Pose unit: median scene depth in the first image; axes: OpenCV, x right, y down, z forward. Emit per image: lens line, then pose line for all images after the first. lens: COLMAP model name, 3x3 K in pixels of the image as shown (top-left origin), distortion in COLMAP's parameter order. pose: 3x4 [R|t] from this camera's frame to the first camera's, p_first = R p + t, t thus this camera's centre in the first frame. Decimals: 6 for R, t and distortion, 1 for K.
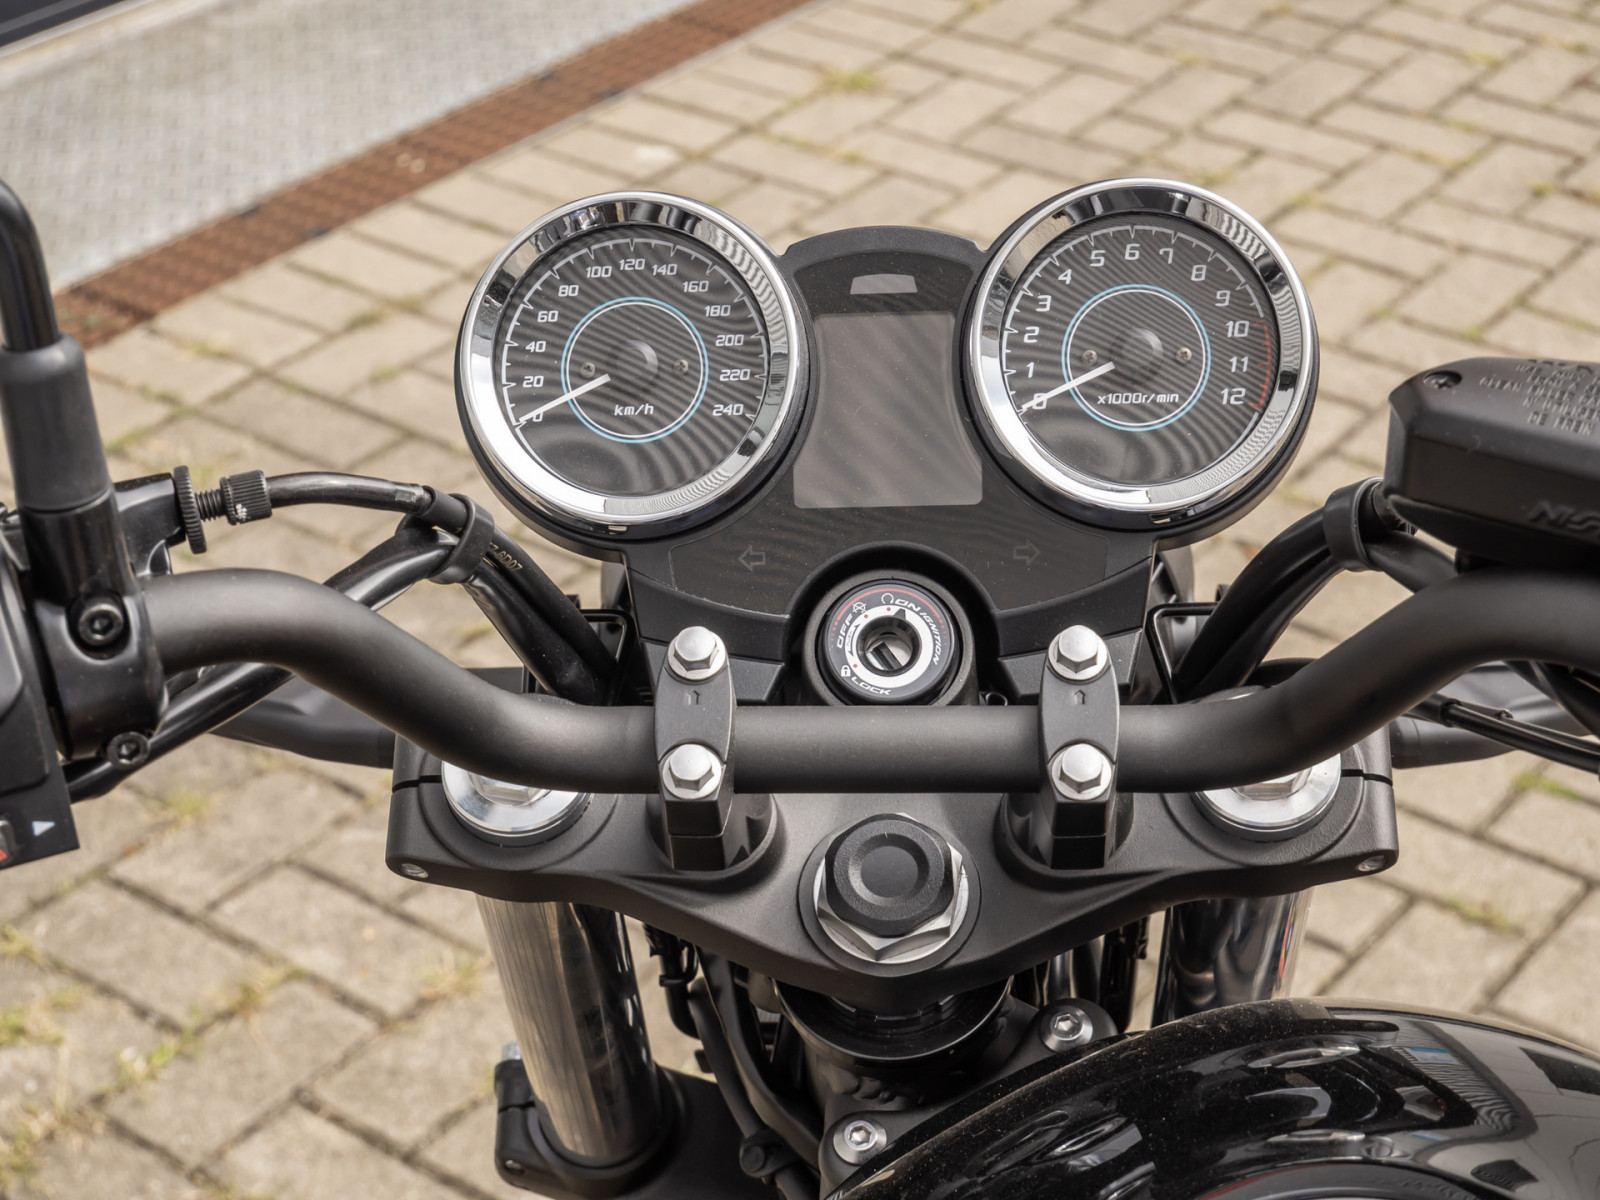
lens RADIAL K [[3184.7, 0, 800.0], [0, 3184.7, 600.0], [0, 0, 1]] dist [0.015882, 0.100086]
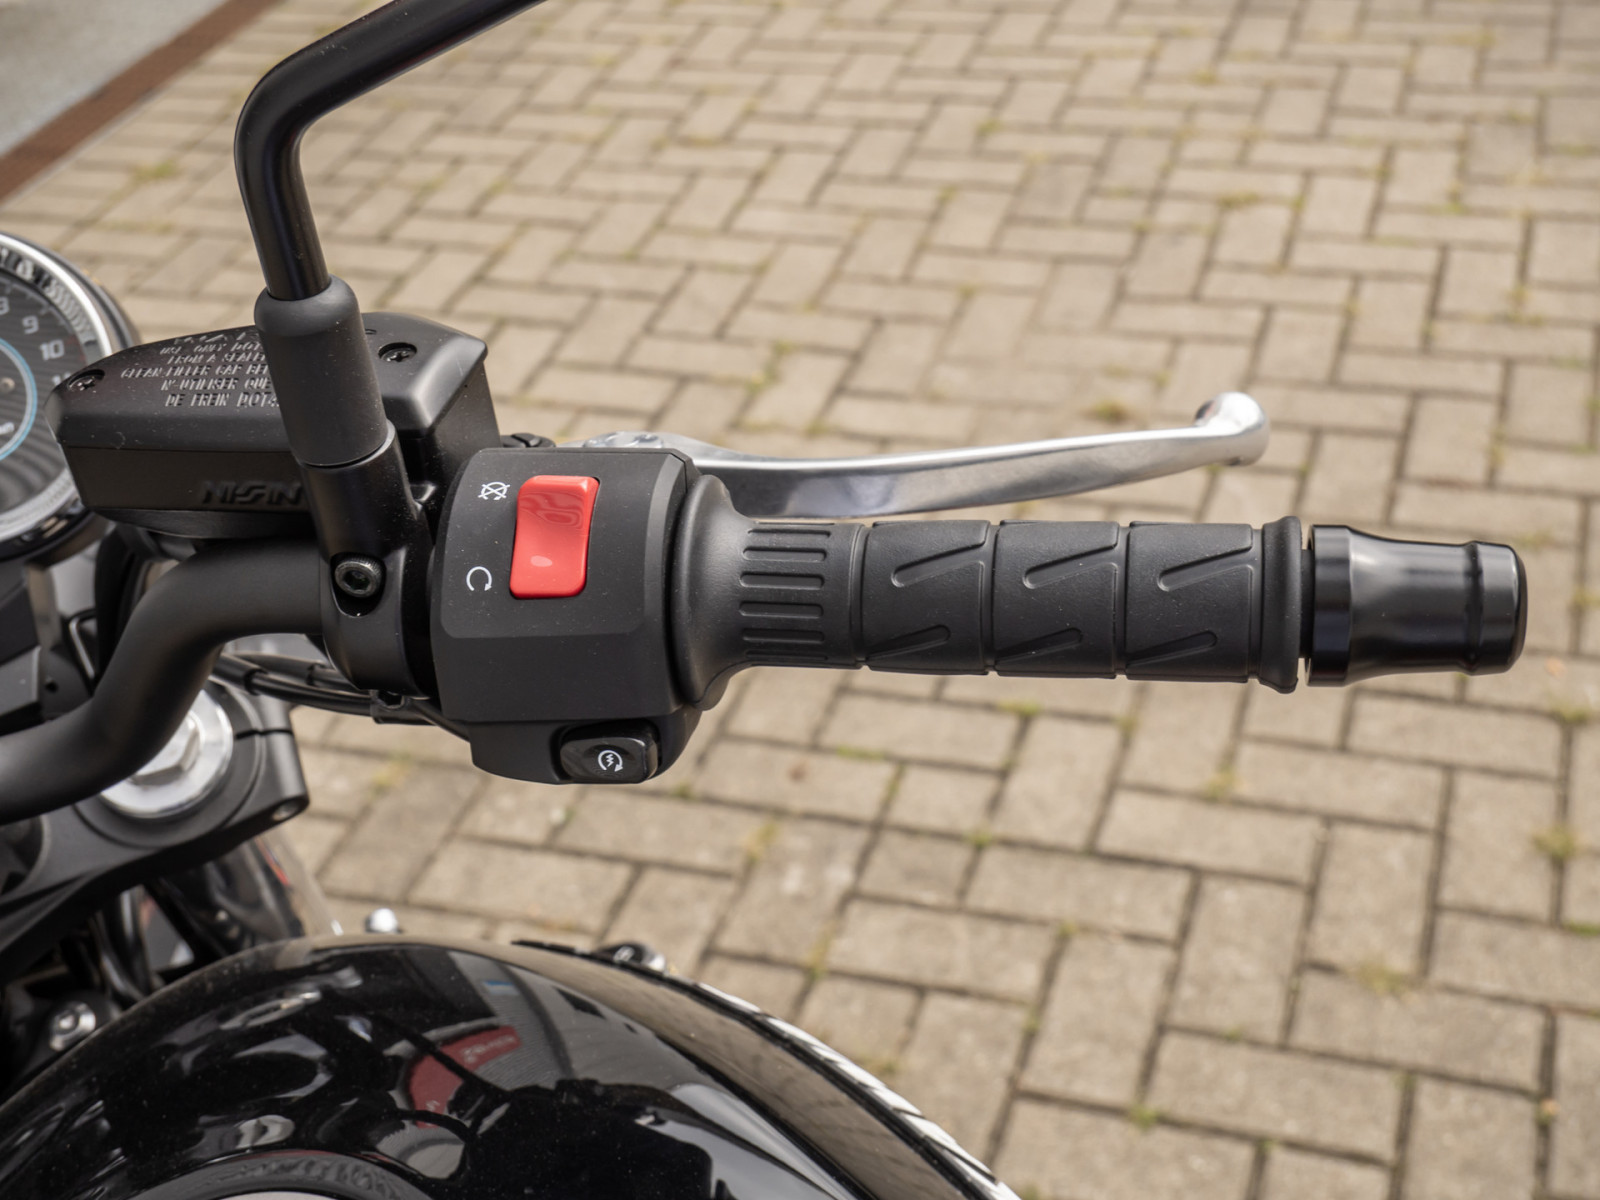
lens RADIAL K [[2103.2, 0, 800.0], [0, 2103.2, 600.0], [0, 0, 1]] dist [0.011203, 0.042396]
pose [[0.946270, -0.256146, 0.197389, 0.212945], [0.242679, 0.965918, 0.090053, -0.007601], [-0.213728, -0.037312, 0.976180, 0.260708]]
